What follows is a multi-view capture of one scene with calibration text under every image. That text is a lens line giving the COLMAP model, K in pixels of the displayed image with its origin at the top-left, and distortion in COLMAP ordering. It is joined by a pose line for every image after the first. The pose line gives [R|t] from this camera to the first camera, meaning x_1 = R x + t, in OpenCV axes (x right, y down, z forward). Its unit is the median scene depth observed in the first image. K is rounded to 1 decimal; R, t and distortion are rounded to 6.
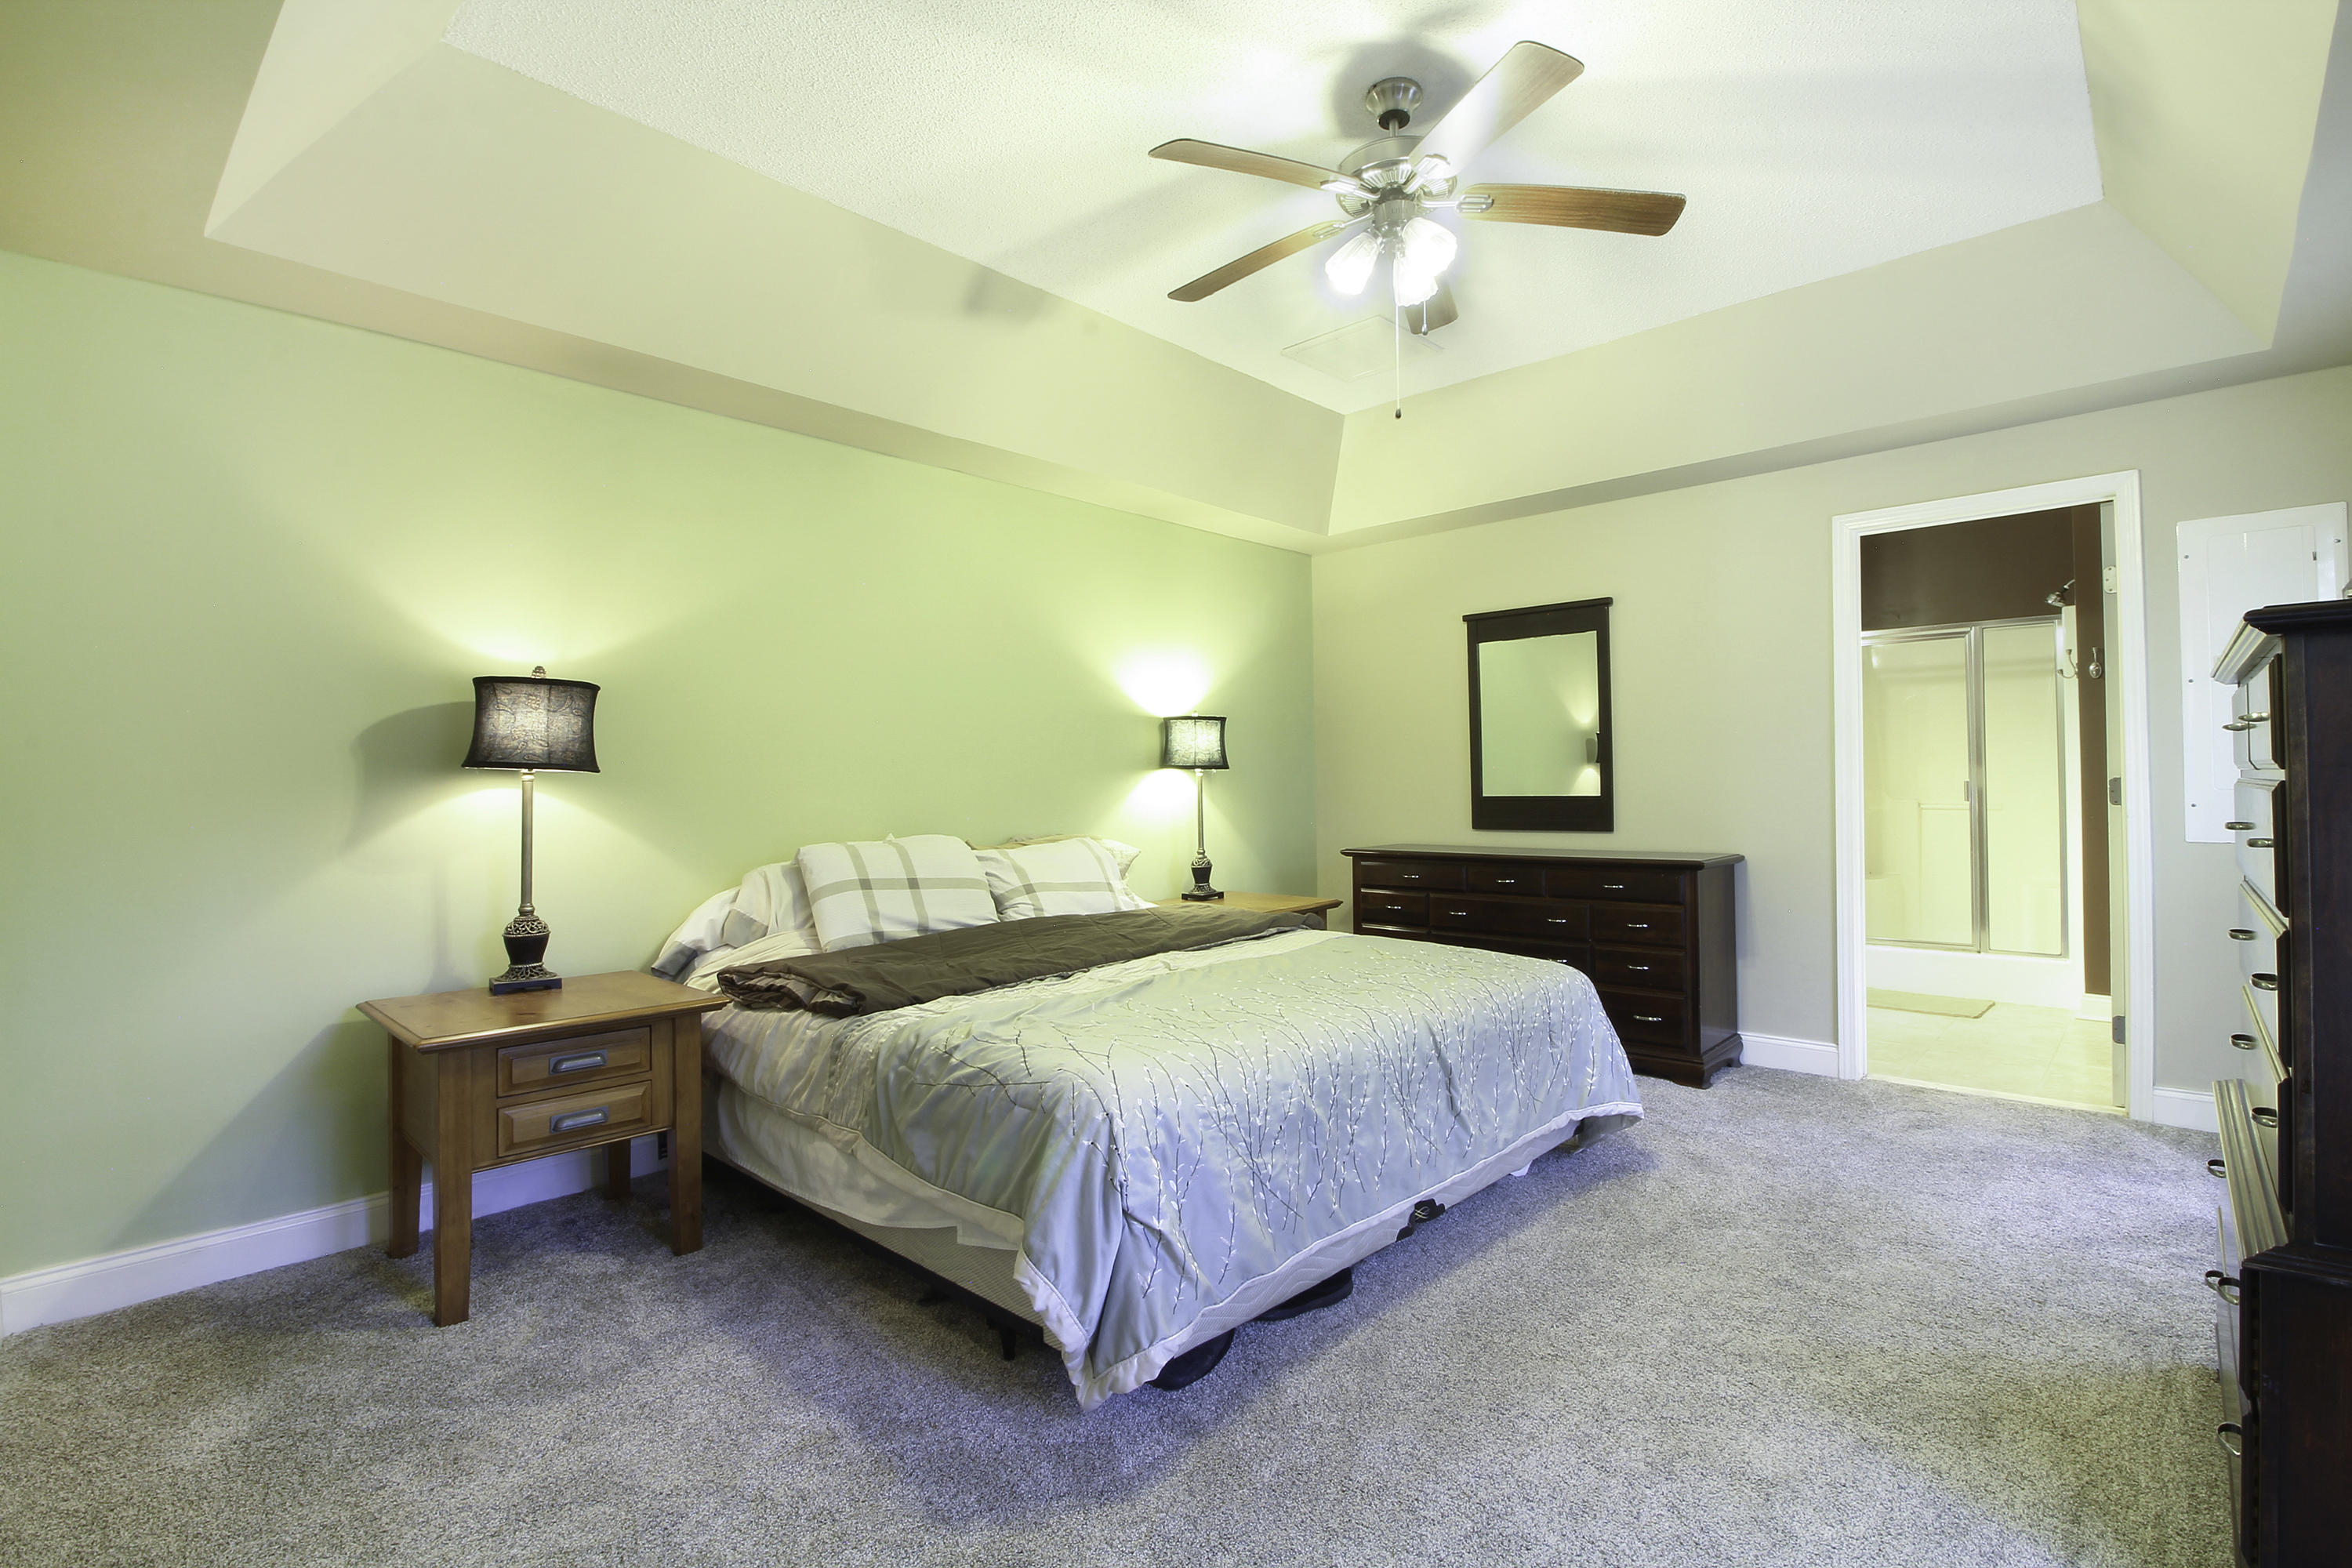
lens RADIAL K [[1095.6, 0, 1218.4], [0, 1095.6, 768.3], [0, 0, 1]] dist [-0.000904, -0.014180]
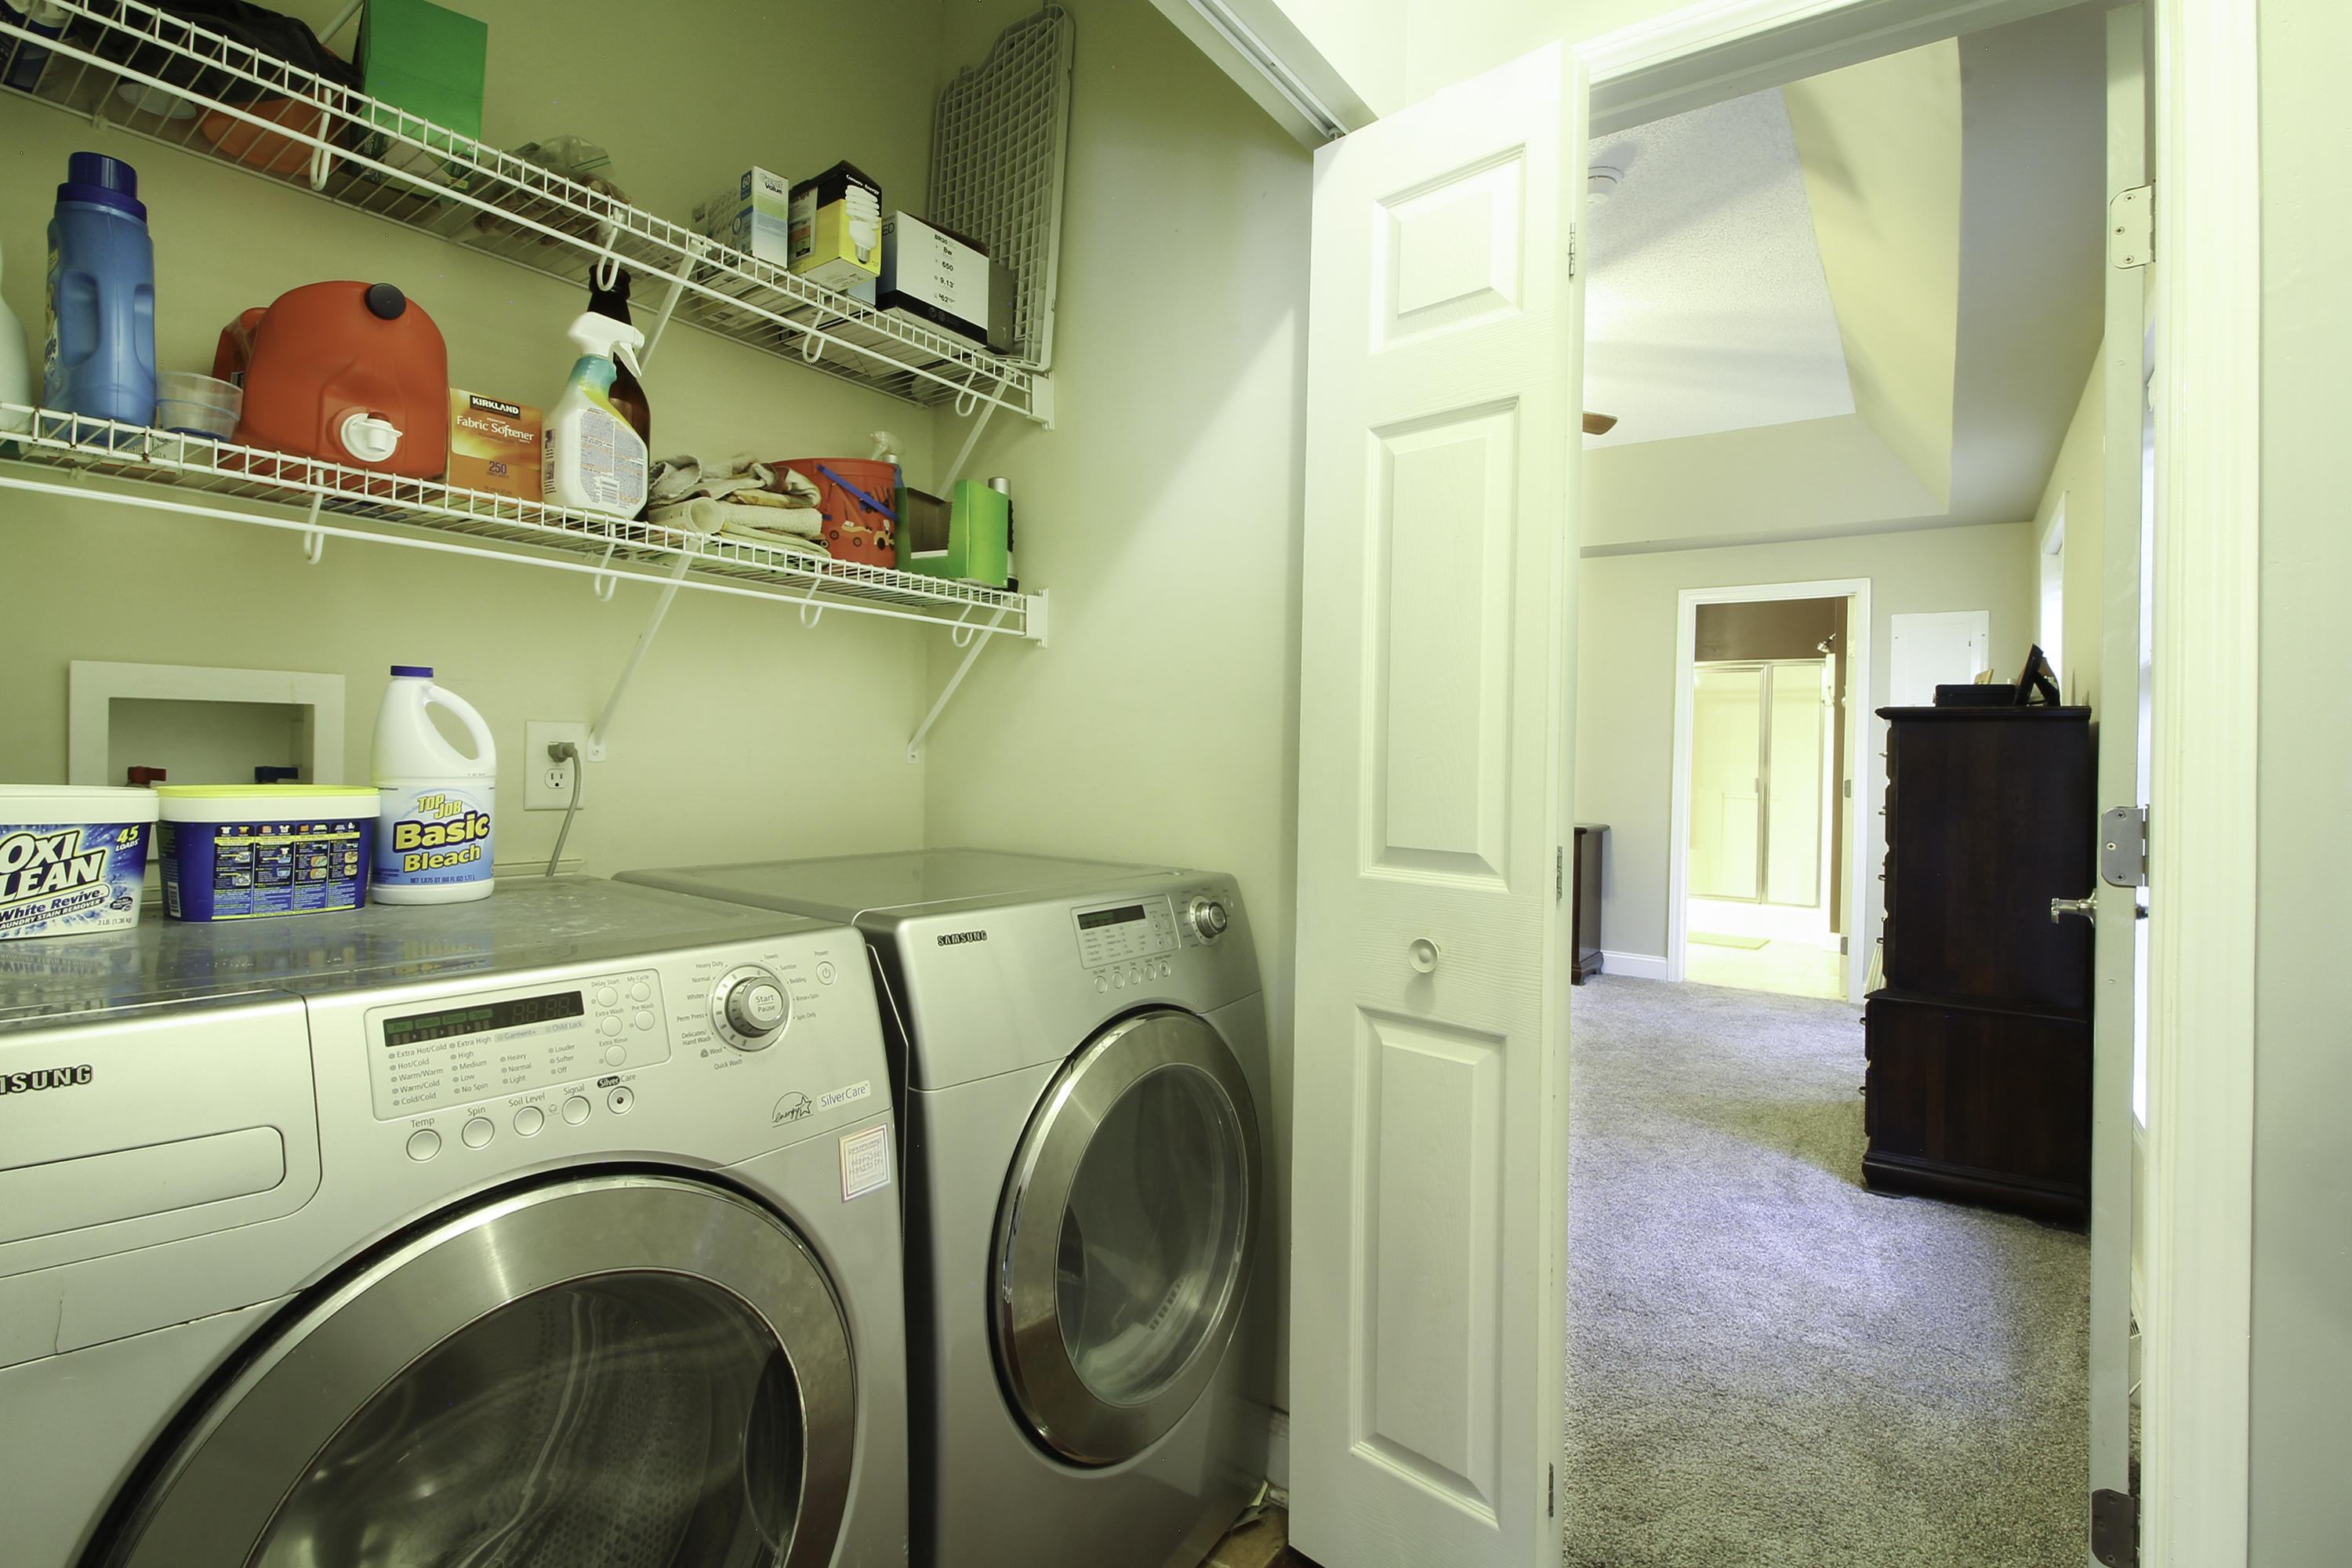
lens RADIAL K [[1095.6, 0, 1218.4], [0, 1095.6, 768.3], [0, 0, 1]] dist [-0.000904, -0.014180]
pose [[0.989059, 0.029965, 0.144445, -0.285753], [-0.032964, 0.999287, 0.018412, -0.005744], [-0.143790, -0.022972, 0.989341, -0.411638]]
